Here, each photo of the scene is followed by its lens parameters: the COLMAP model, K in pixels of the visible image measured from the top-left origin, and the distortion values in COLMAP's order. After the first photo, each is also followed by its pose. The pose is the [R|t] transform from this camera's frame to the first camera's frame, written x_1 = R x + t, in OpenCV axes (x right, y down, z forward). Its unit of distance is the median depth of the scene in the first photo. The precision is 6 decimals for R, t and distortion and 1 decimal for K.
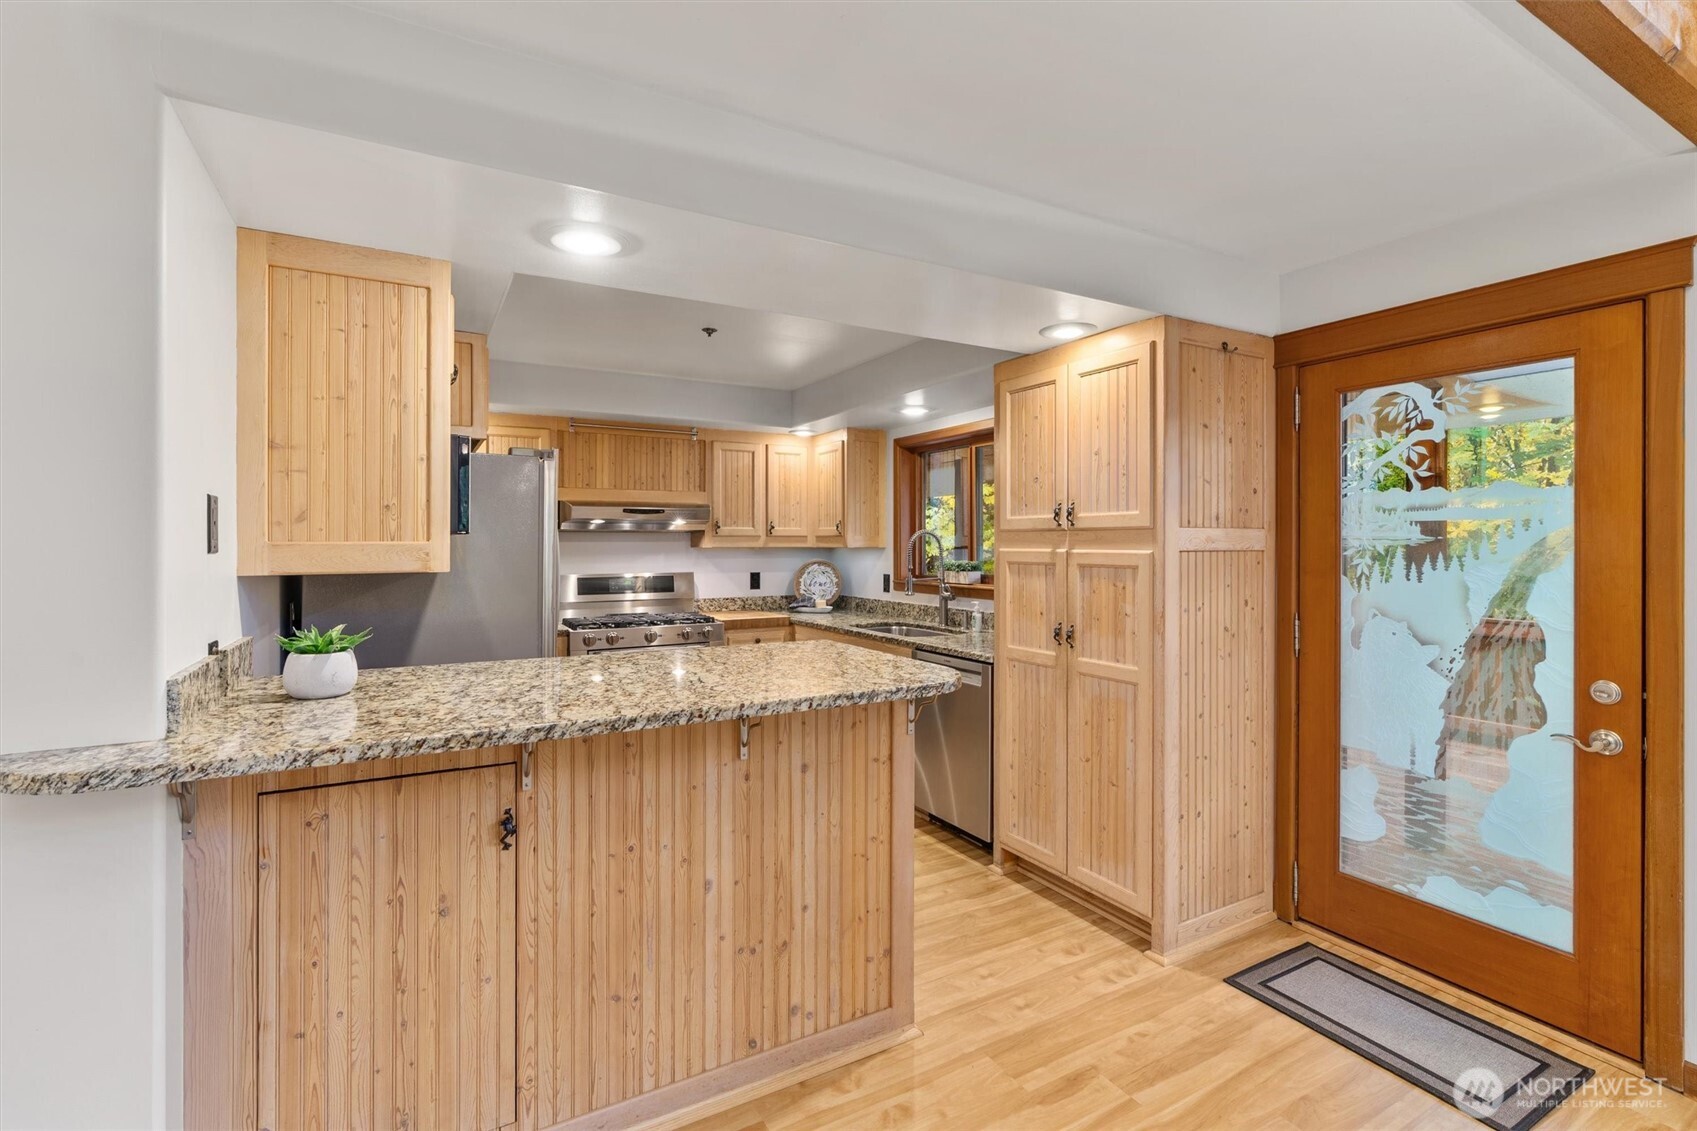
lens RADIAL K [[782.8, 0, 865.3], [0, 782.8, 553.3], [0, 0, 1]] dist [-0.007818, -0.000084]
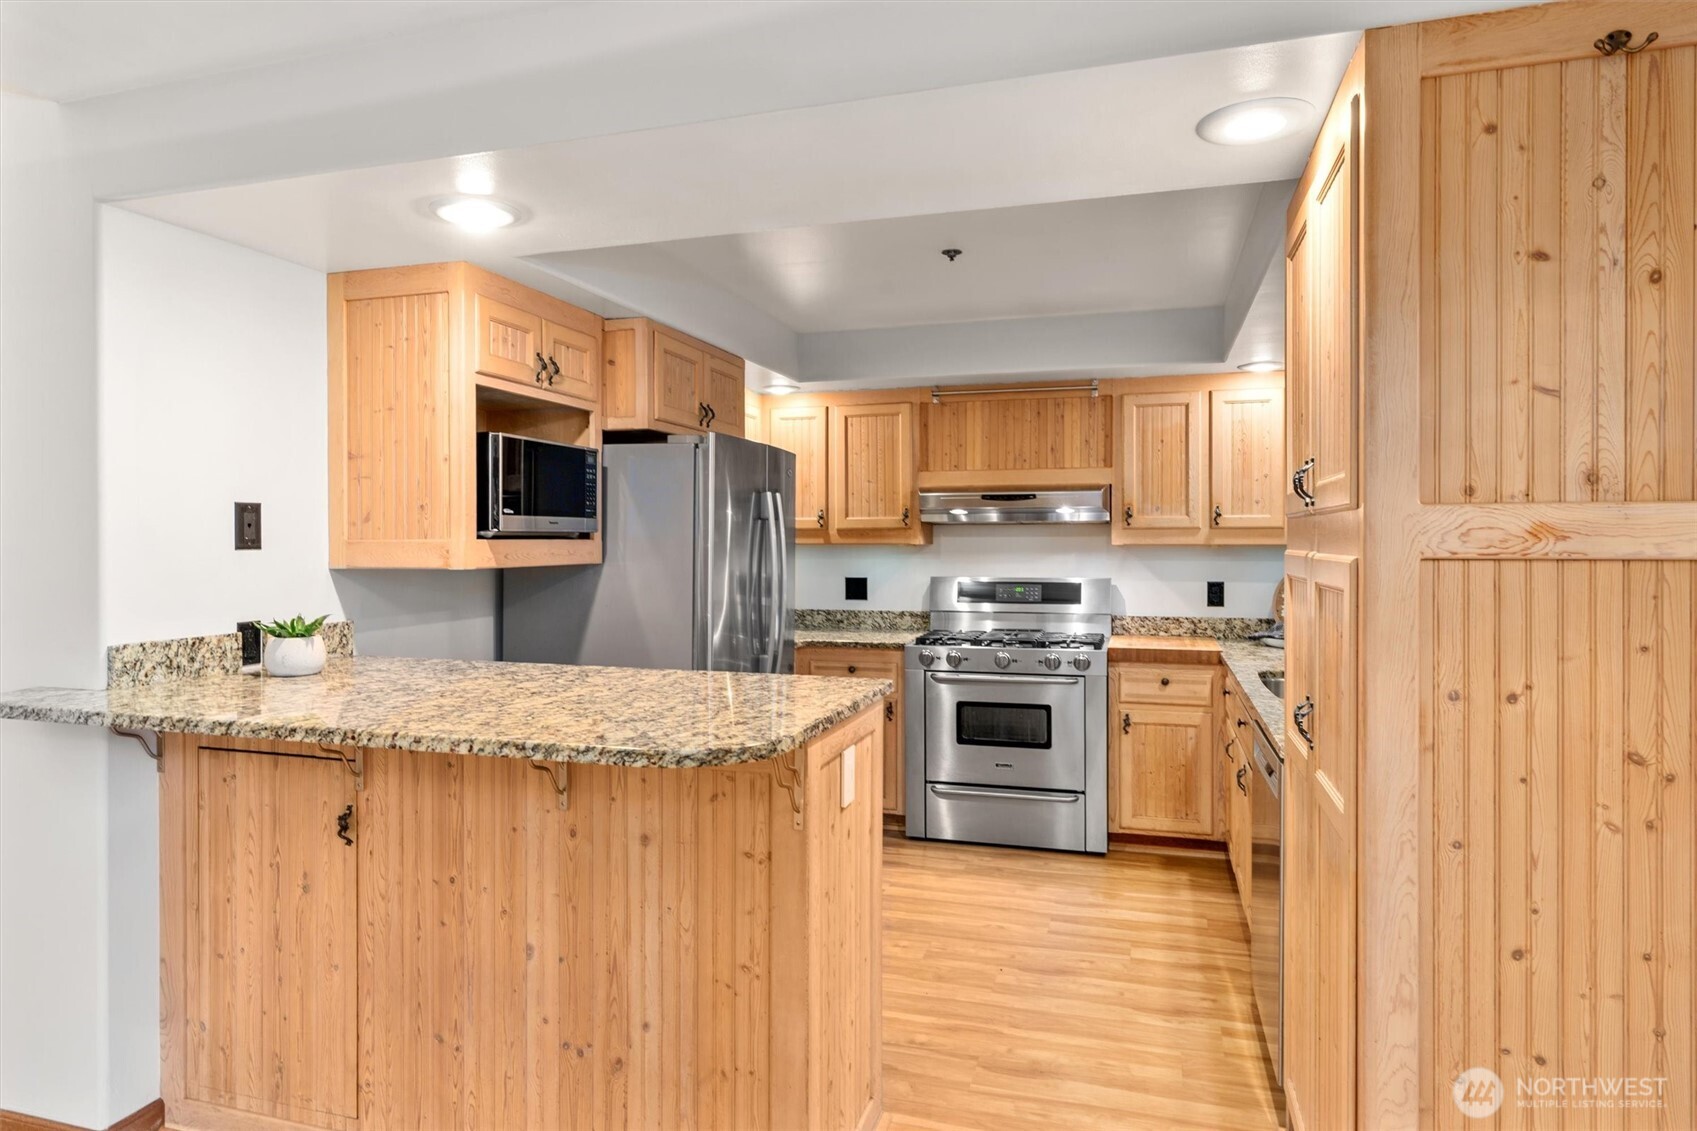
lens RADIAL K [[1003.4, 0, 844.4], [0, 1003.4, 556.7], [0, 0, 1]] dist [-0.000150, 0.000213]
pose [[0.675685, 0.012475, -0.737085, 0.564590], [-0.007460, 0.999921, 0.010085, -0.007046], [0.737153, -0.001315, 0.675725, 0.363405]]
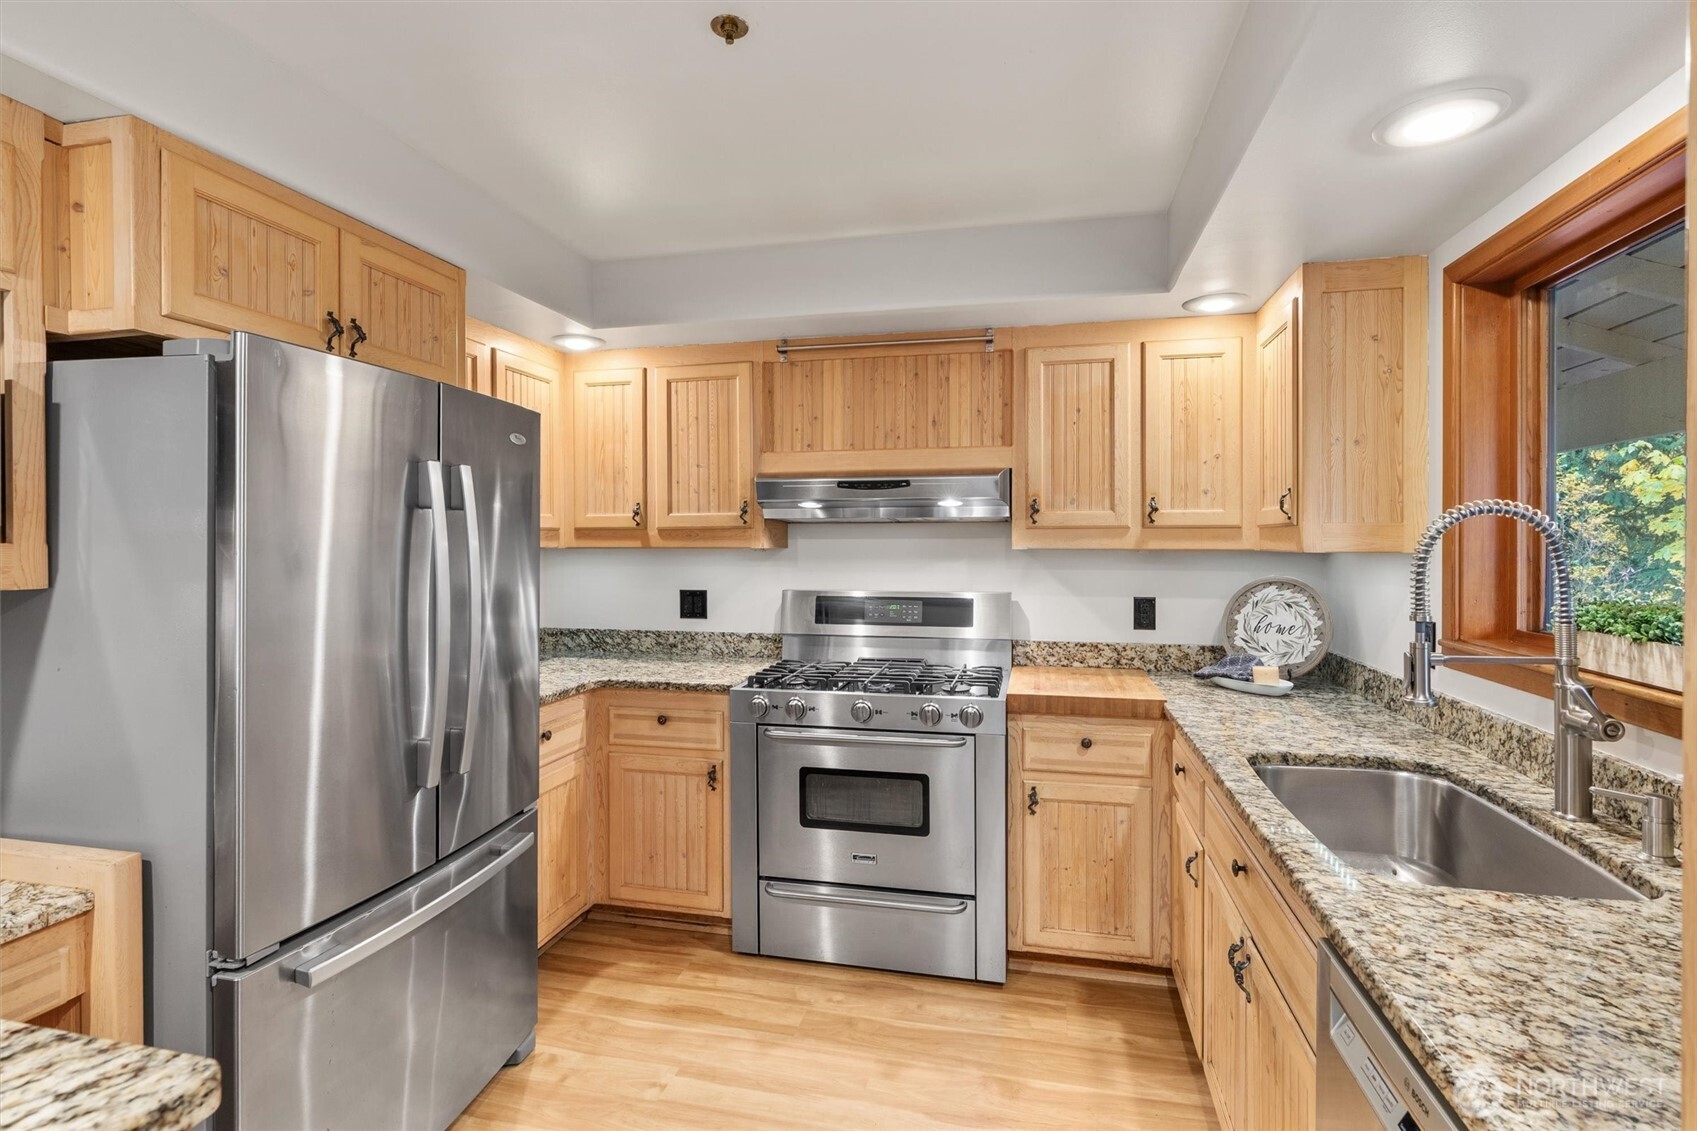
lens RADIAL K [[819.5, 0, 847.1], [0, 819.5, 550.1], [0, 0, 1]] dist [-0.005618, -0.000121]
pose [[0.719976, 0.007625, -0.693957, 0.190886], [-0.007922, 0.999965, 0.002768, -0.013848], [0.693954, 0.003505, 0.720011, 0.947718]]
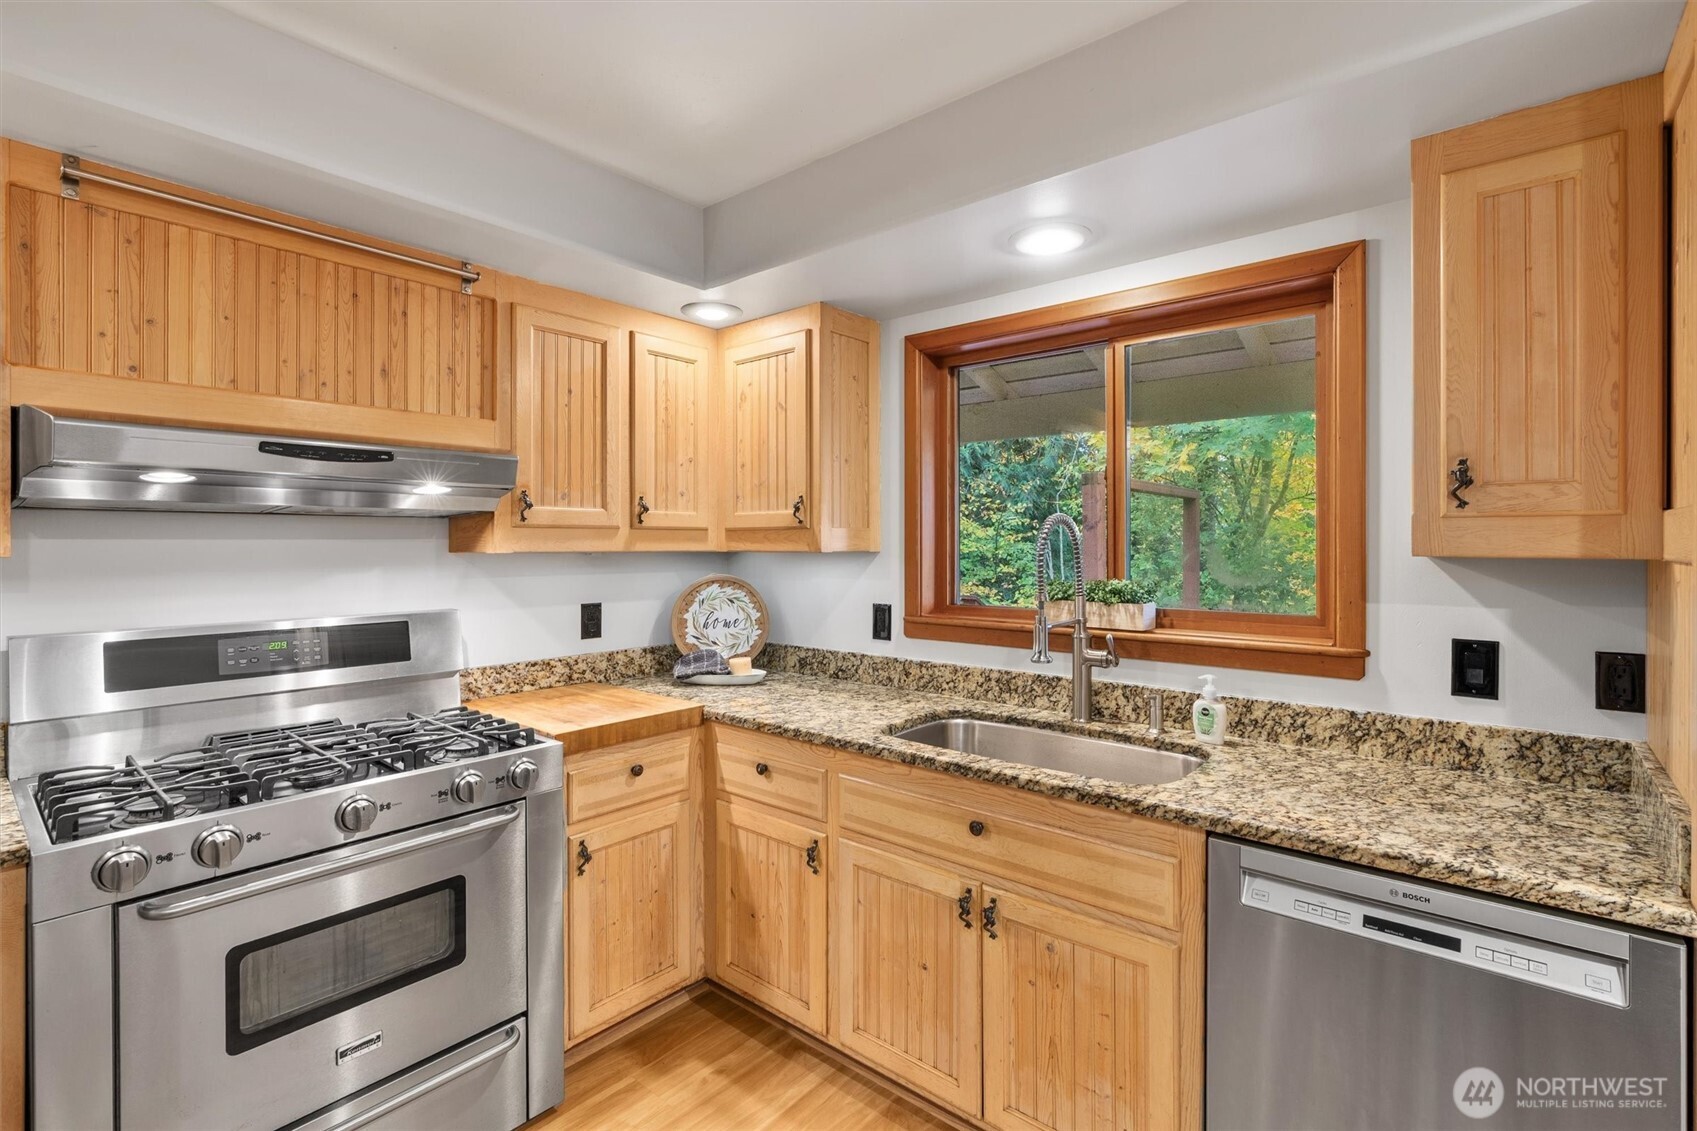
lens RADIAL K [[782.8, 0, 857.5], [0, 782.8, 545.0], [0, 0, 1]] dist [-0.007818, -0.000084]
pose [[0.943964, -0.001122, 0.330046, -0.291826], [0.004498, 0.999945, -0.009464, -0.012763], [-0.330018, 0.010418, 0.943917, 0.987907]]
